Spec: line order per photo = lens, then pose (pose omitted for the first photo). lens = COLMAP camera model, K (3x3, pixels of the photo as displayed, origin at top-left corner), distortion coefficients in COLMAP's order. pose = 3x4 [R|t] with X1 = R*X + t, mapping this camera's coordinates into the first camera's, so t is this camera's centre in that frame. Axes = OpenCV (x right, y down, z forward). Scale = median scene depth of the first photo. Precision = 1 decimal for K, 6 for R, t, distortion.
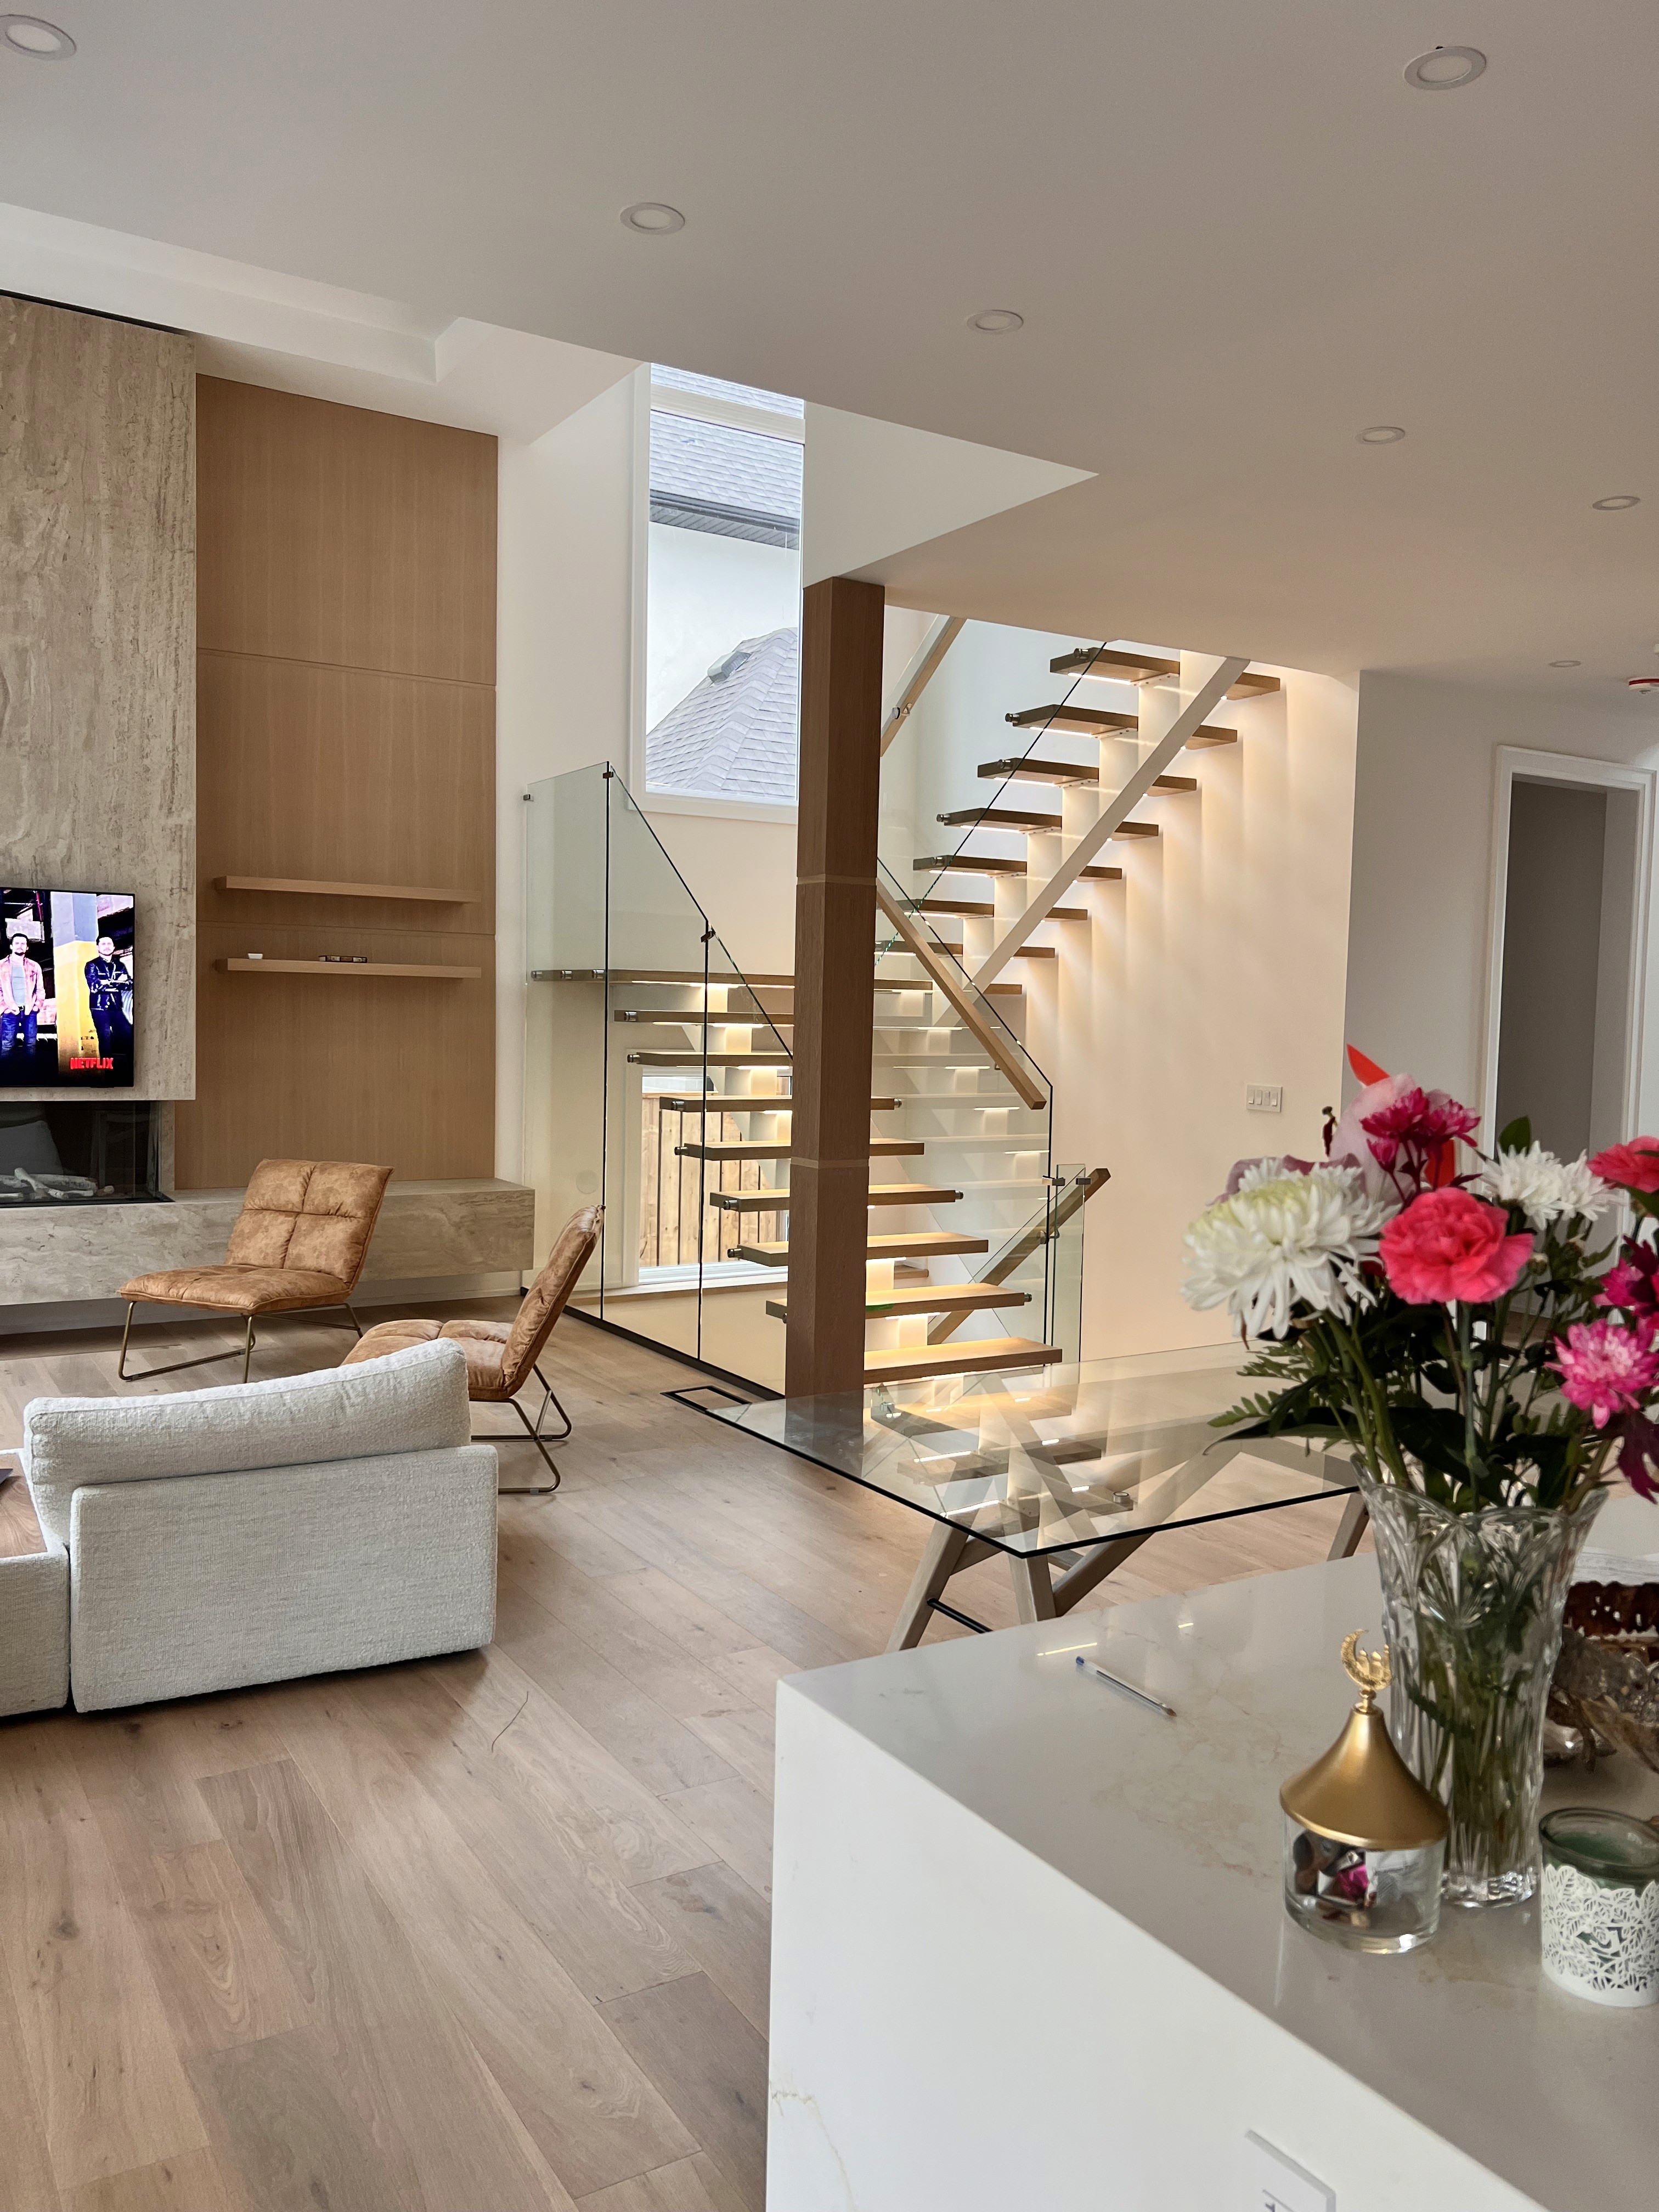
lens RADIAL K [[1671.7, 0, 816.9], [0, 1671.7, 1104.4], [0, 0, 1]] dist [0.032228, -0.041750]
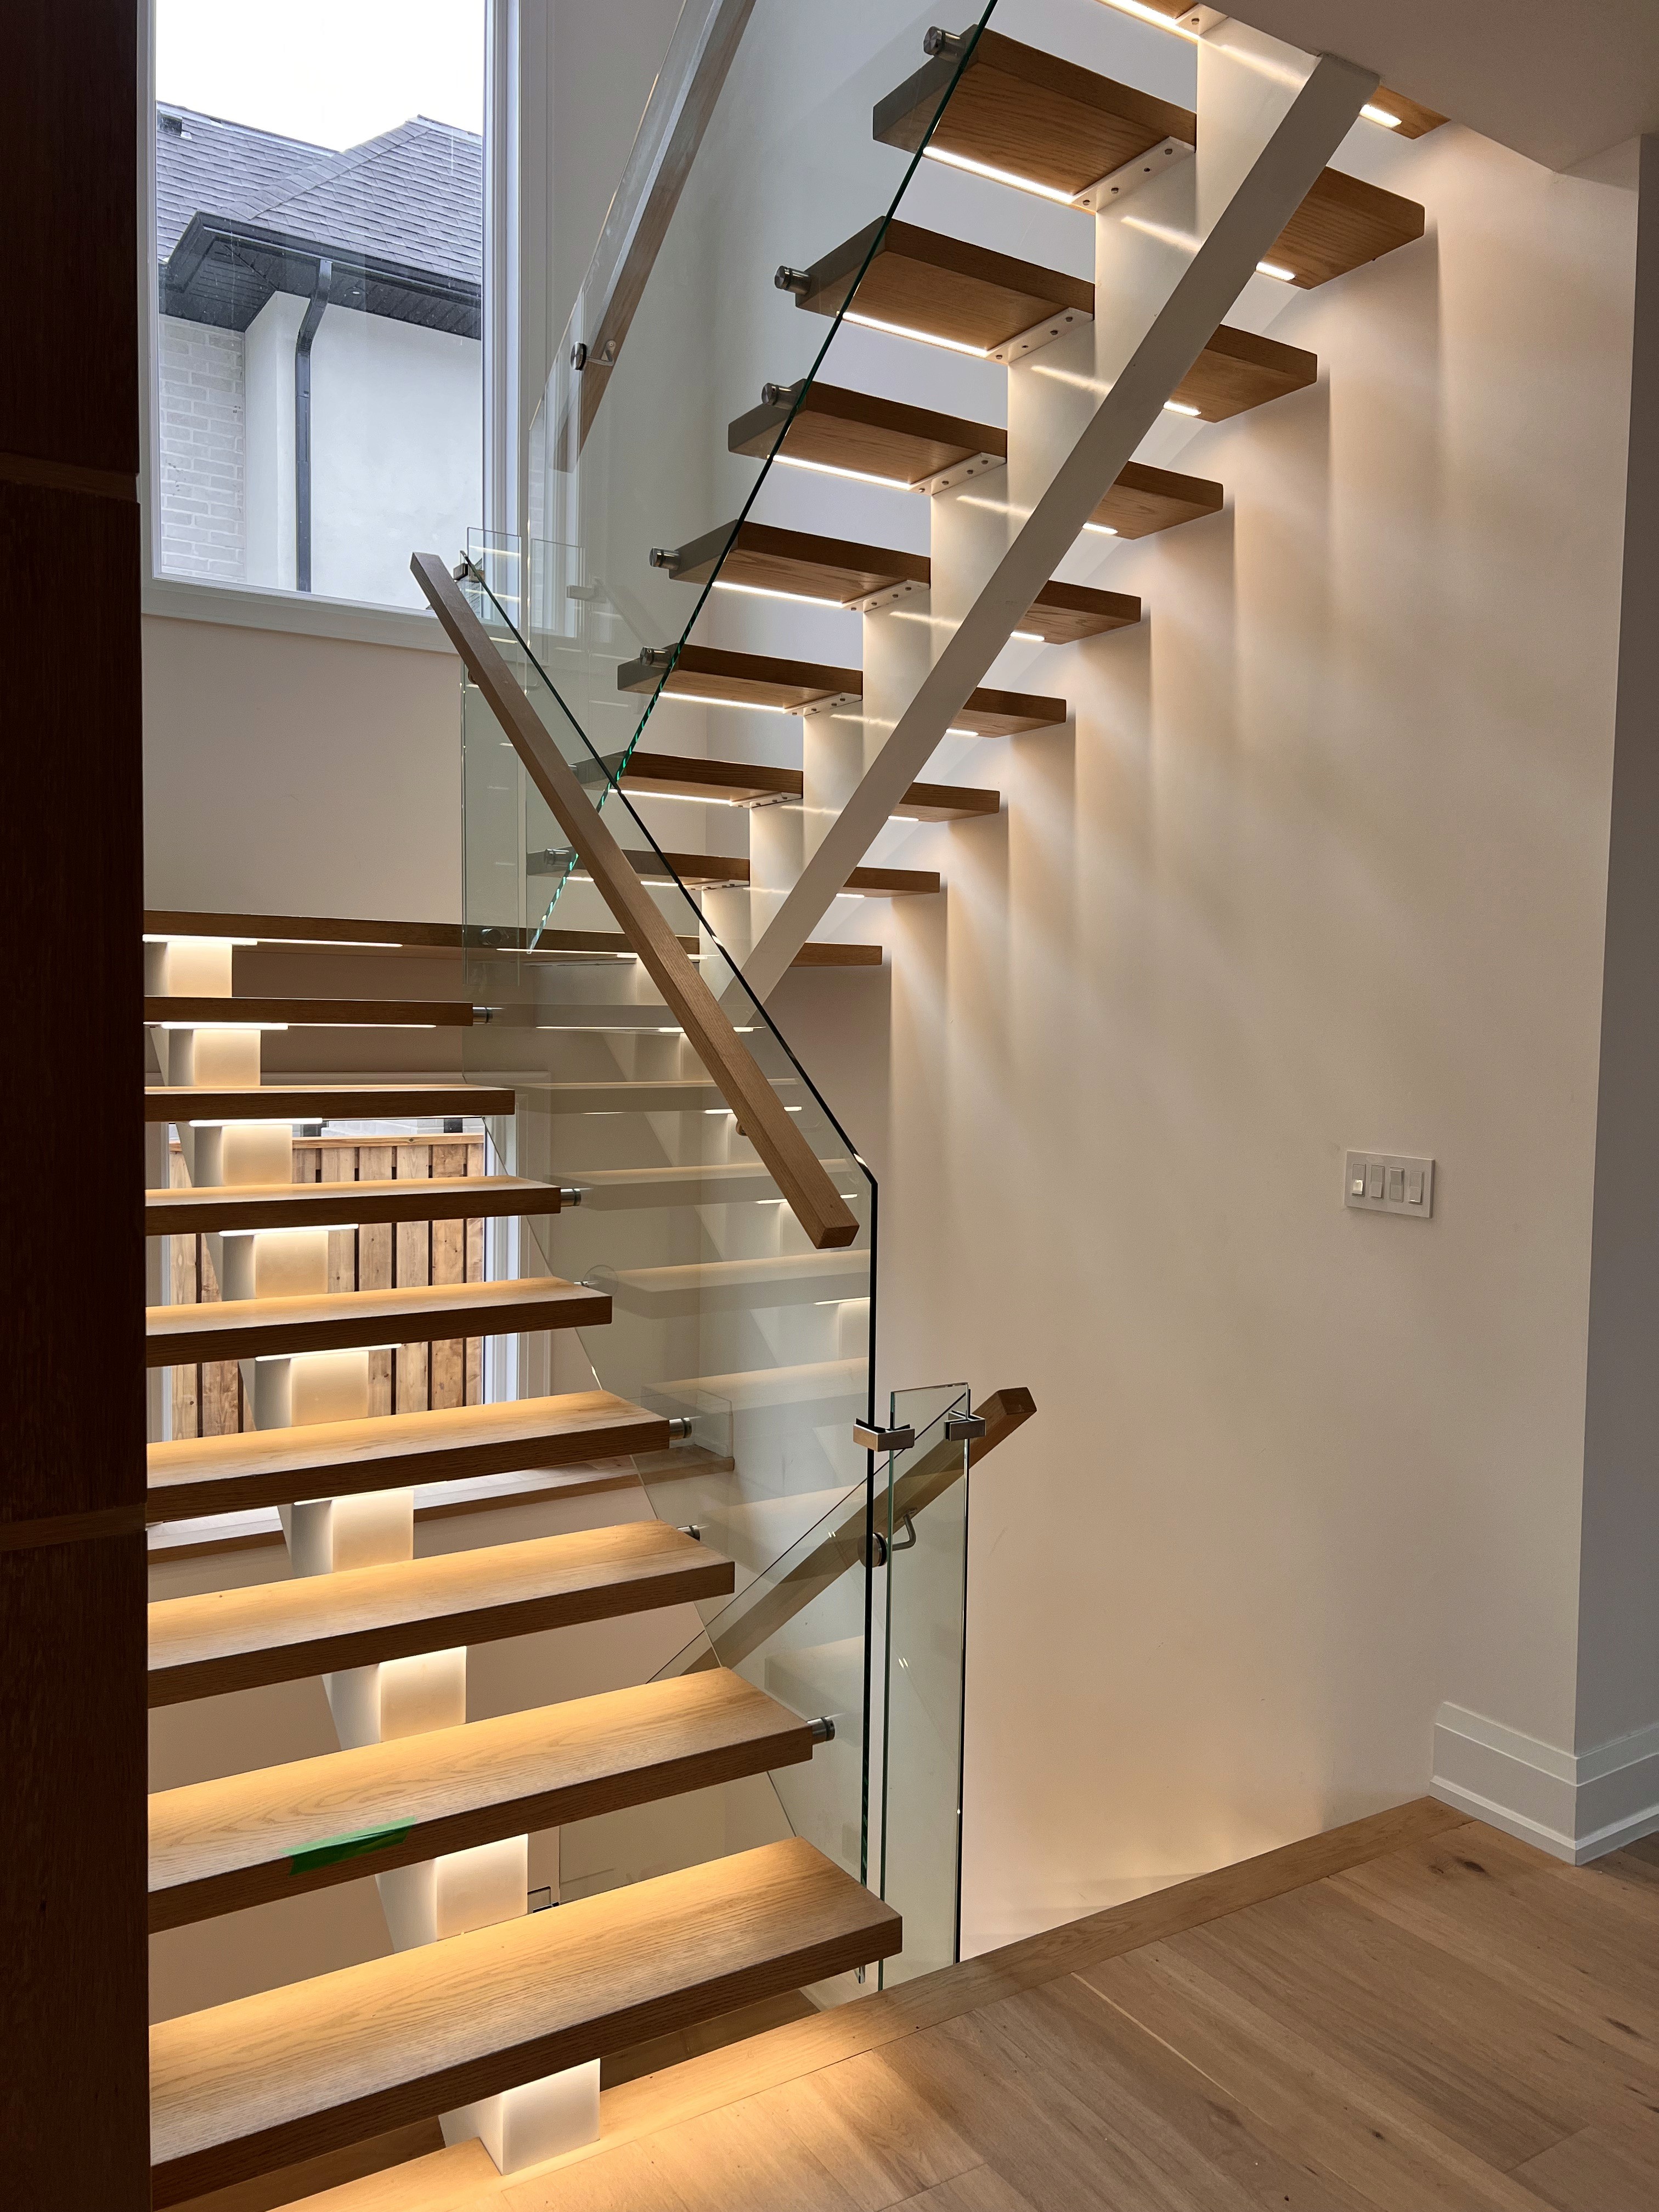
lens RADIAL K [[1671.7, 0, 828.5], [0, 1671.7, 1122.8], [0, 0, 1]] dist [0.032228, -0.041750]
pose [[0.999523, -0.009457, 0.029413, 0.113278], [0.009278, 0.999938, 0.006222, -0.025138], [-0.029470, -0.005946, 0.999548, 0.595918]]
